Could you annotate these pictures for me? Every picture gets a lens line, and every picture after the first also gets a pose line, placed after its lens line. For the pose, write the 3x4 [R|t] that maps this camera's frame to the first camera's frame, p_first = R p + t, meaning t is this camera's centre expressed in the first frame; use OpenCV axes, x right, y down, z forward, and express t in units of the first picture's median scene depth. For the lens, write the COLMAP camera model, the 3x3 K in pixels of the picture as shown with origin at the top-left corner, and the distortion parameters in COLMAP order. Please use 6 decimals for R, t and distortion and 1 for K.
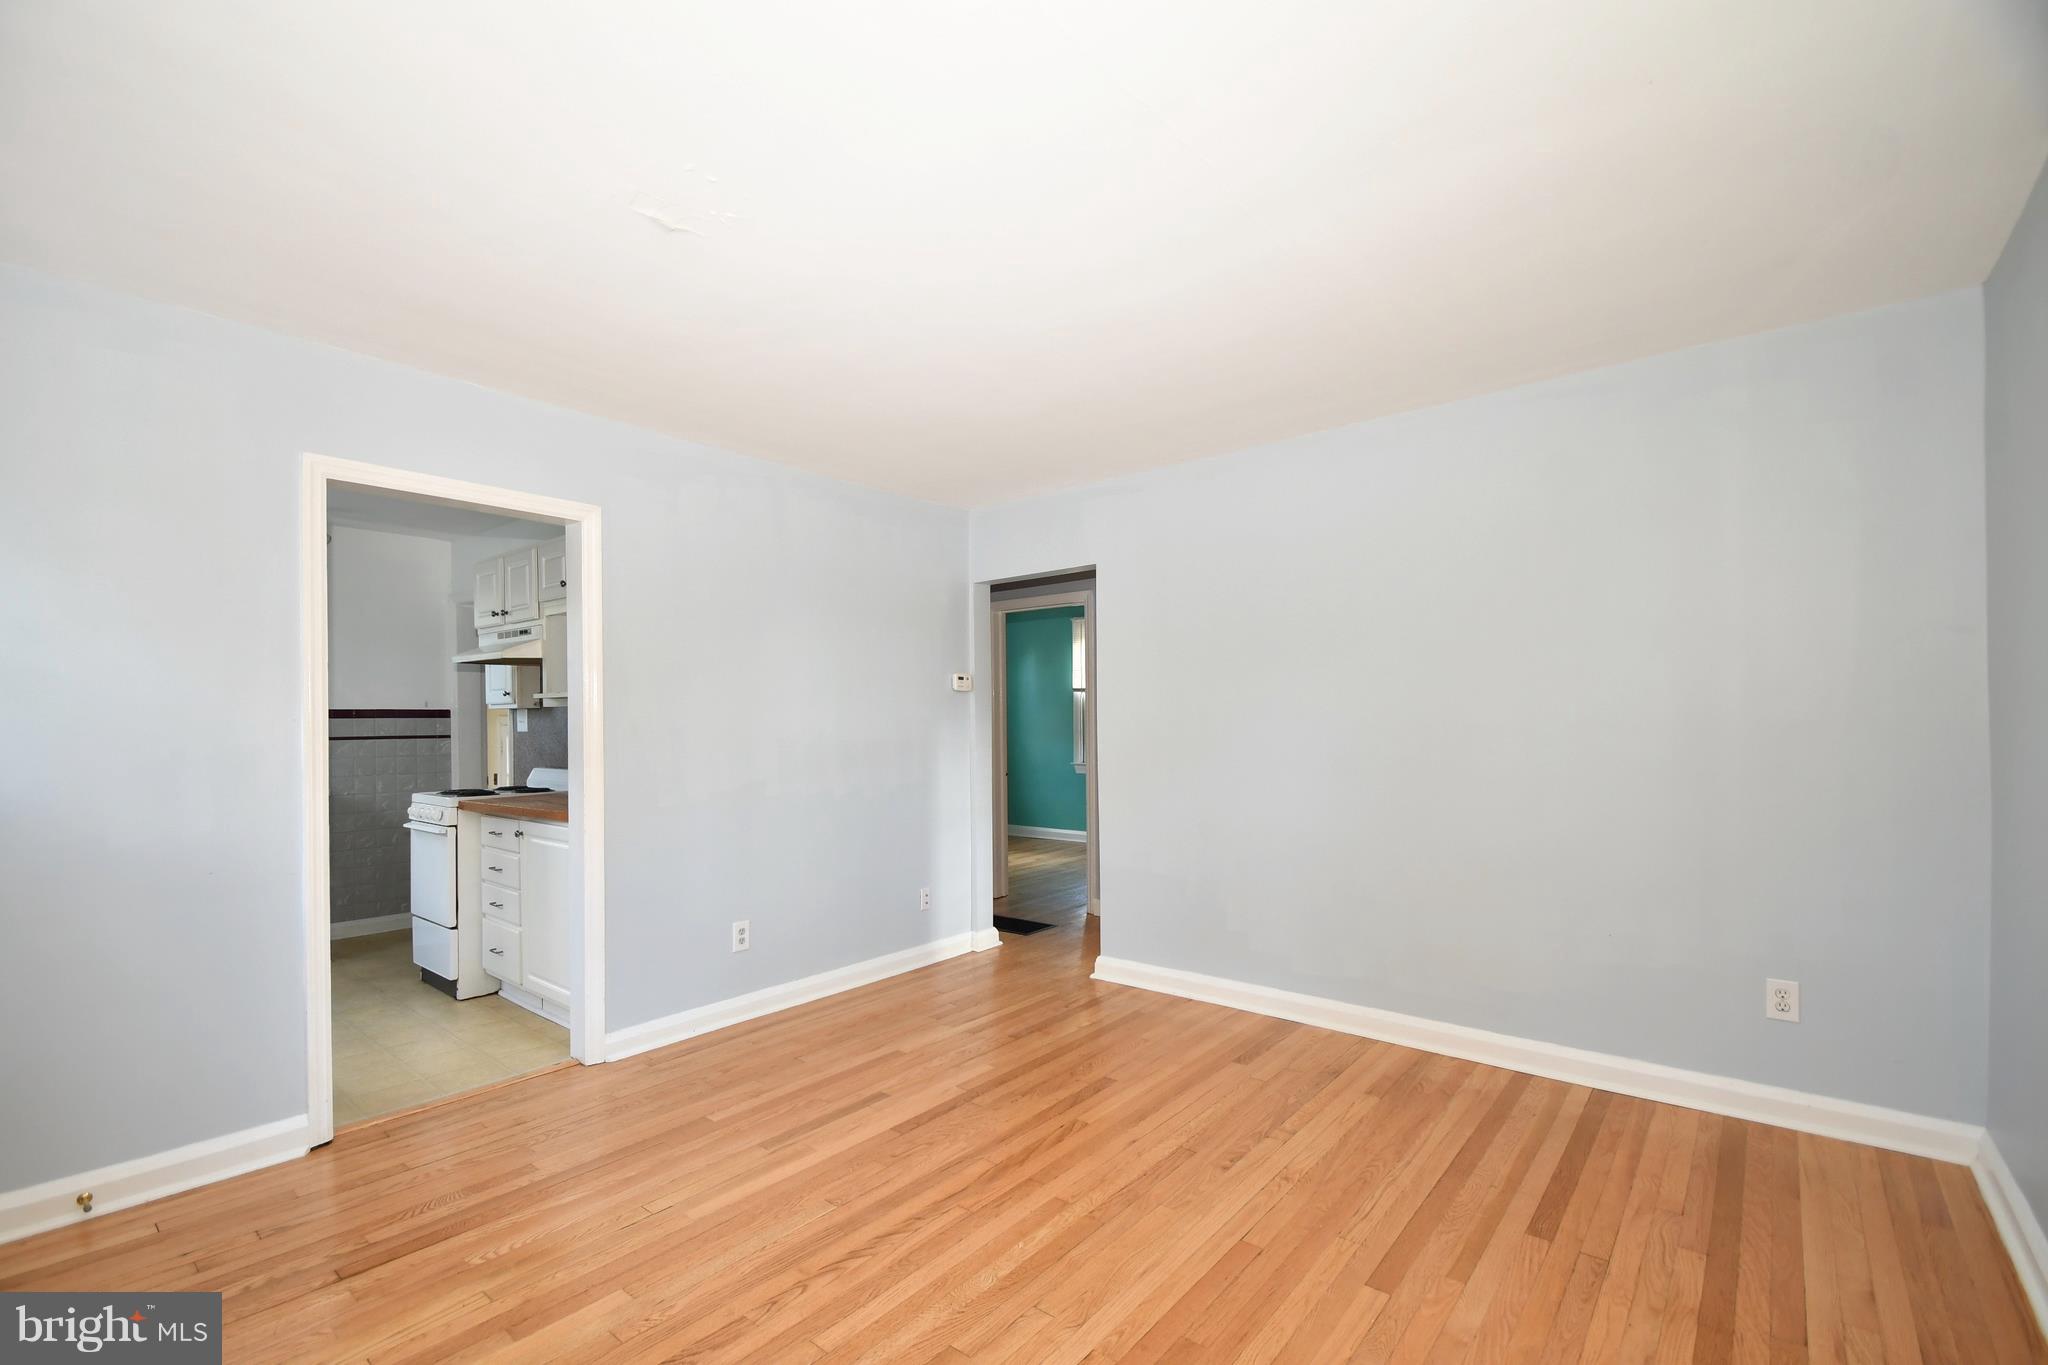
lens RADIAL K [[894.6, 0, 1000.7], [0, 894.6, 711.9], [0, 0, 1]] dist [0.013322, -0.019856]
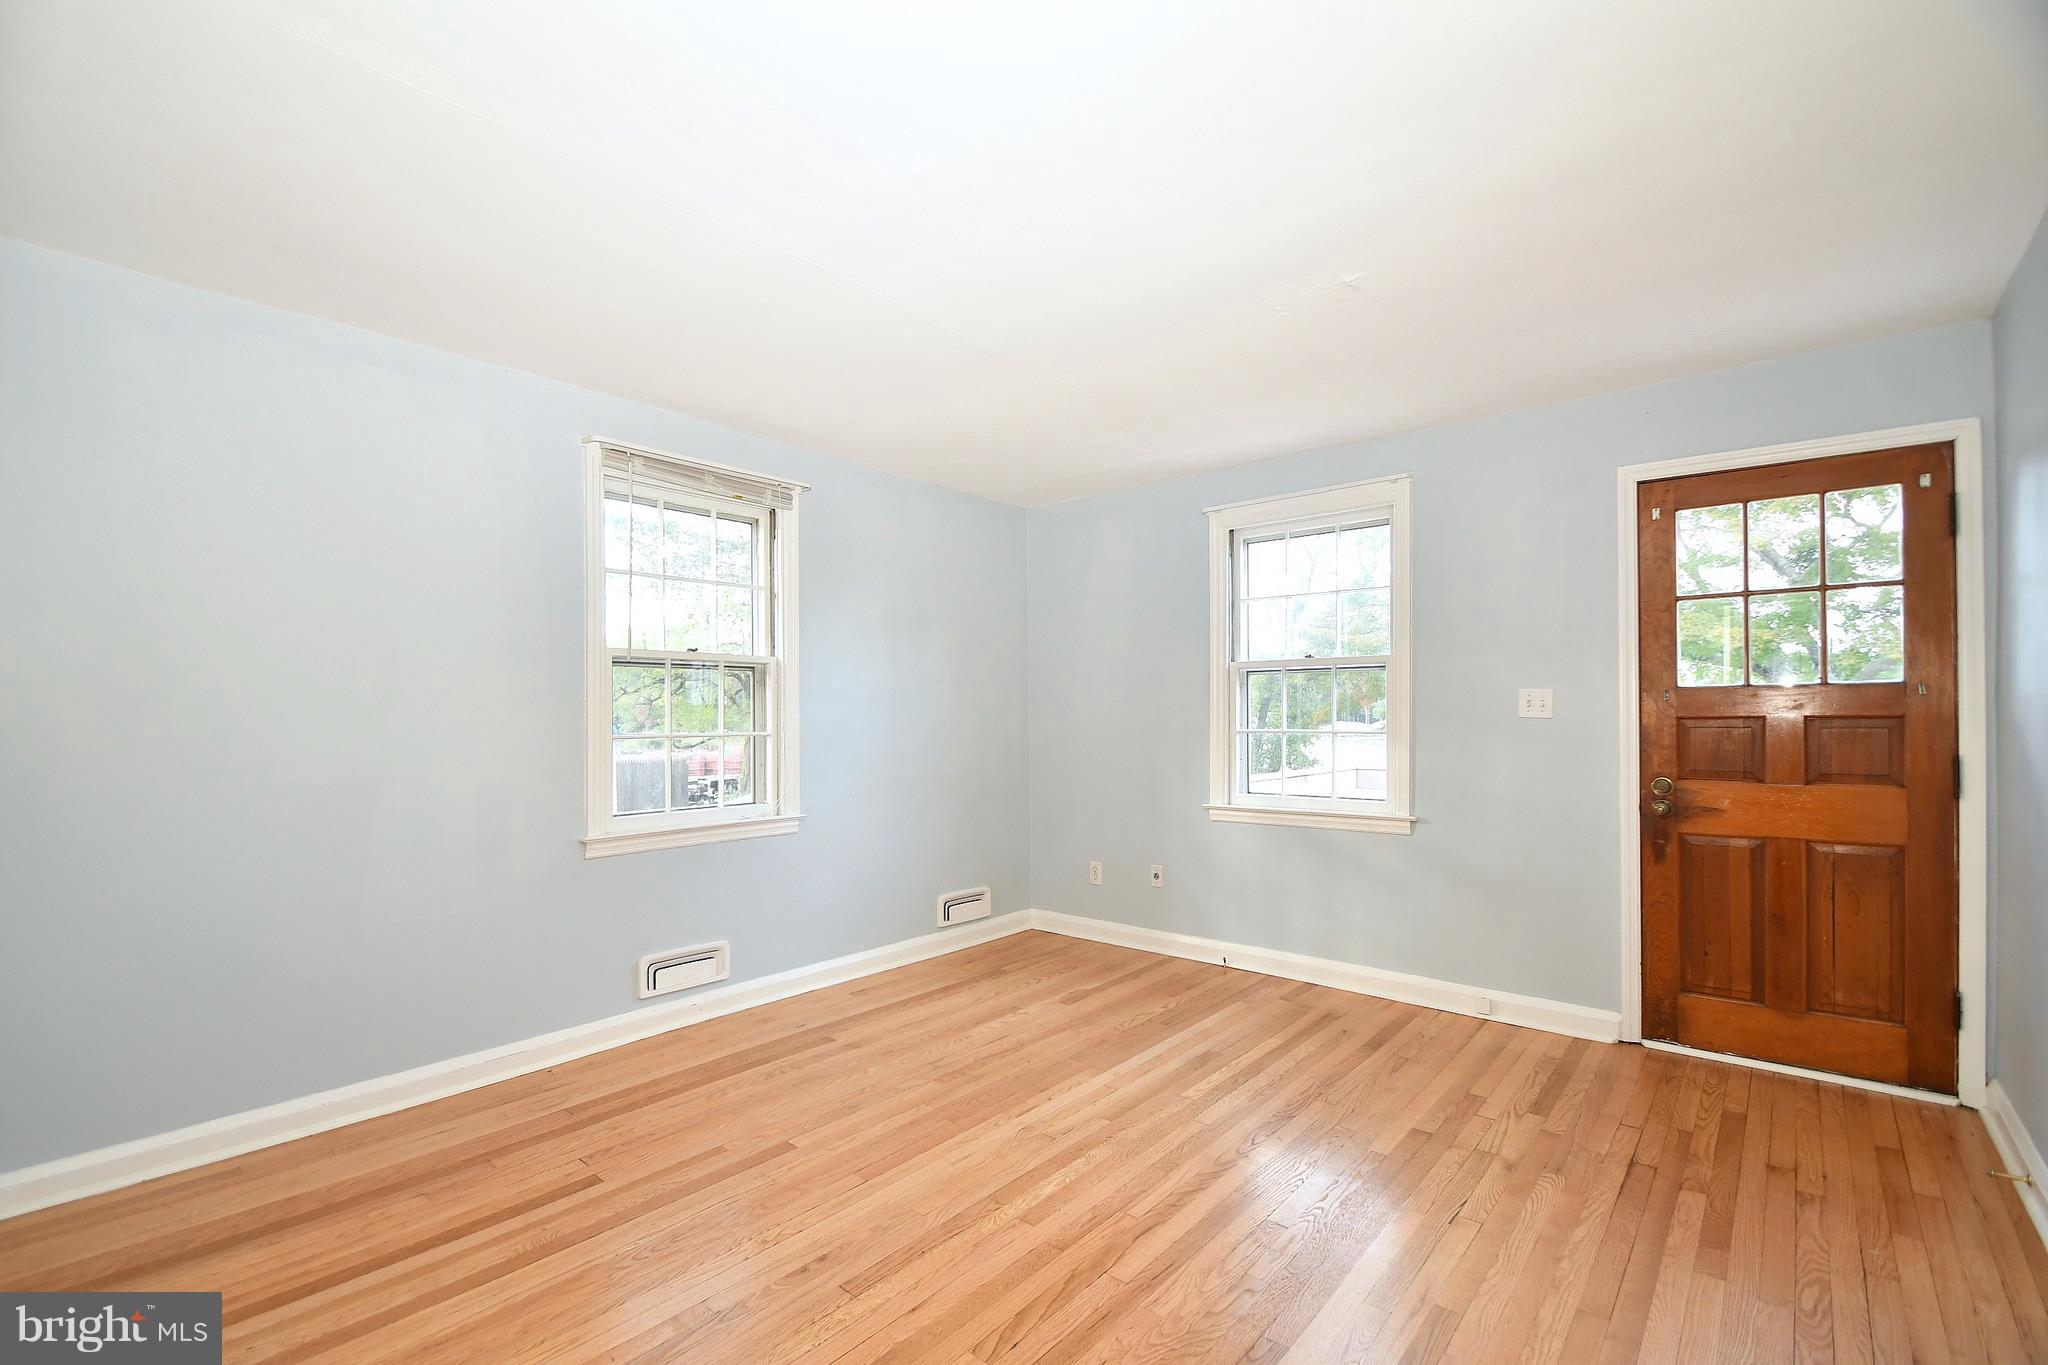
lens RADIAL K [[894.6, 0, 1000.7], [0, 894.6, 711.9], [0, 0, 1]] dist [0.013322, -0.019856]
pose [[-0.999759, 0.013445, 0.017361, 0.067078], [0.013220, 0.999828, -0.012994, 0.027918], [-0.017532, -0.012761, -0.999765, 1.797283]]
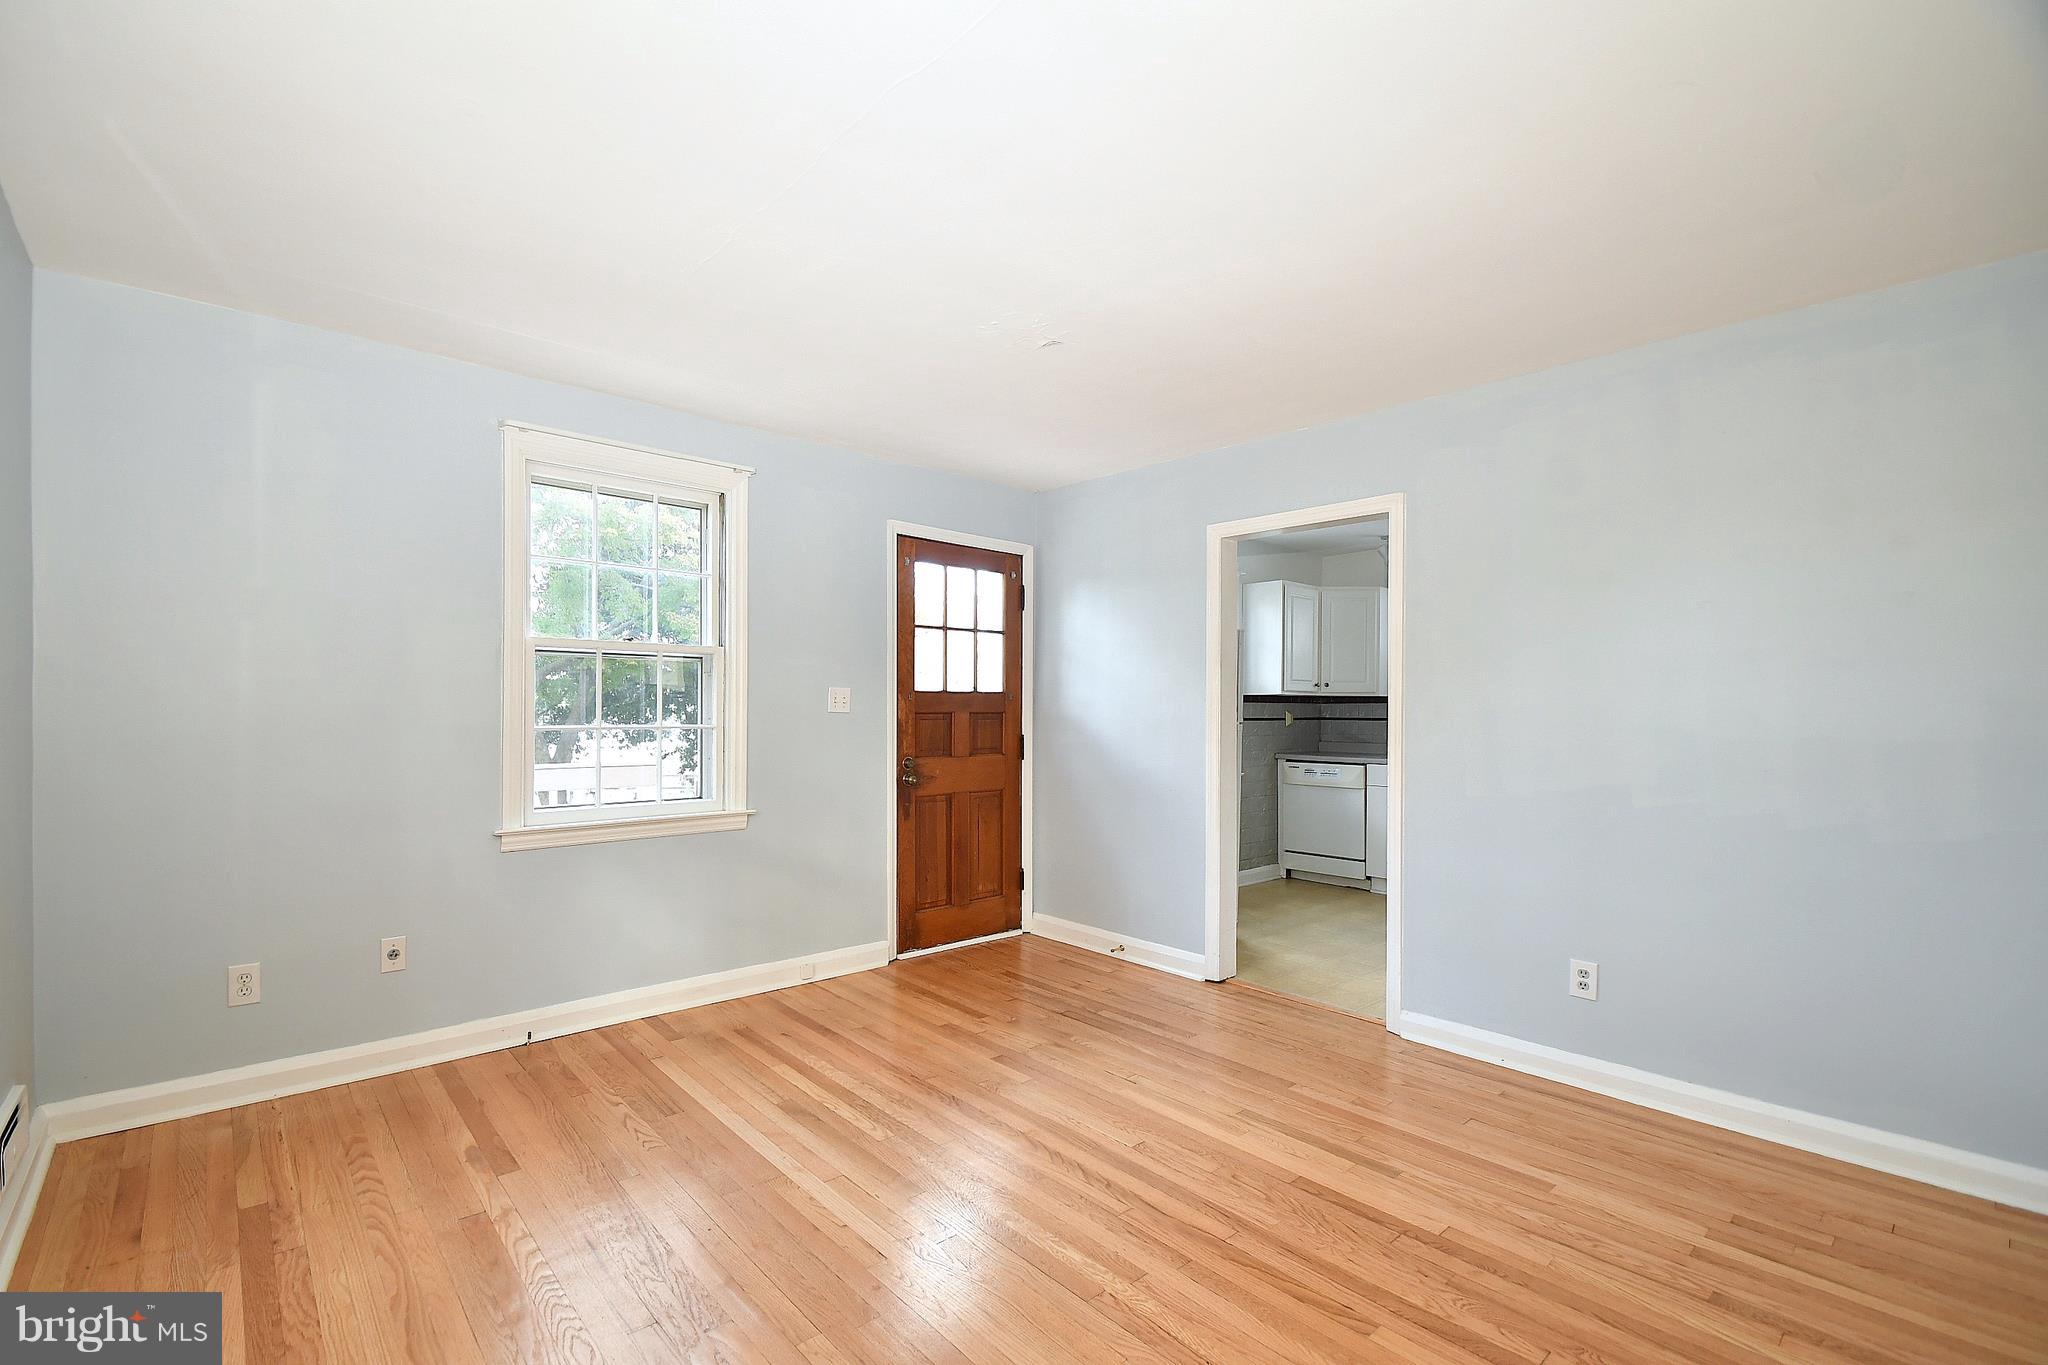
lens RADIAL K [[894.6, 0, 1000.7], [0, 894.6, 711.9], [0, 0, 1]] dist [0.013322, -0.019856]
pose [[-0.149234, 0.013028, -0.988716, 0.840476], [0.002090, 0.999915, 0.012860, 0.008404], [0.988800, -0.000147, -0.149249, 0.926803]]
